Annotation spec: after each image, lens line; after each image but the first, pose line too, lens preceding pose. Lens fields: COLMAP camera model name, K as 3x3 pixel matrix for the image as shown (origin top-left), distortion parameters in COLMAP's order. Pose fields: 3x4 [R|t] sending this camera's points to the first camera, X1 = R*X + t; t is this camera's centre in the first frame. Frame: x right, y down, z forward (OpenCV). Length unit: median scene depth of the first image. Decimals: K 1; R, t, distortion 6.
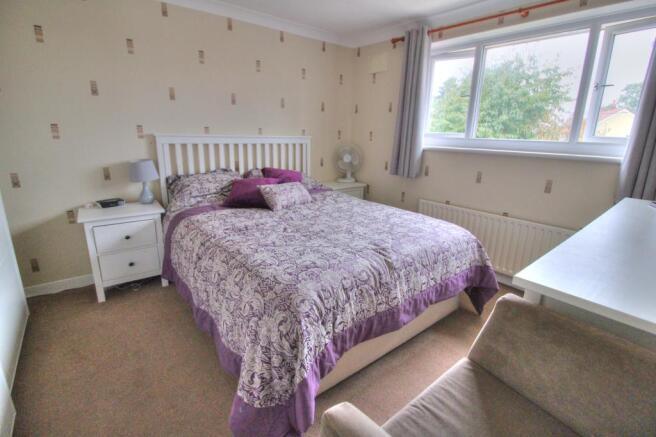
lens RADIAL K [[306.8, 0, 329.2], [0, 306.8, 216.5], [0, 0, 1]] dist [-0.015994, -0.005715]
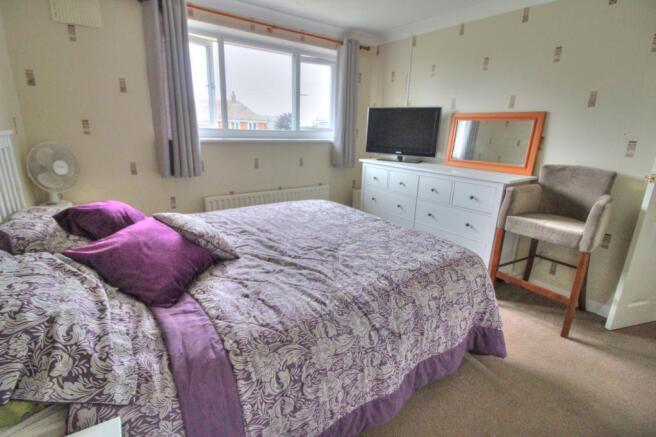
lens RADIAL K [[306.8, 0, 327.2], [0, 306.8, 217.2], [0, 0, 1]] dist [-0.015994, -0.005715]
pose [[0.048662, -0.291067, 0.955464, -0.815651], [0.235498, 0.932972, 0.272221, -0.239954], [-0.970656, 0.211763, 0.113946, 0.822643]]
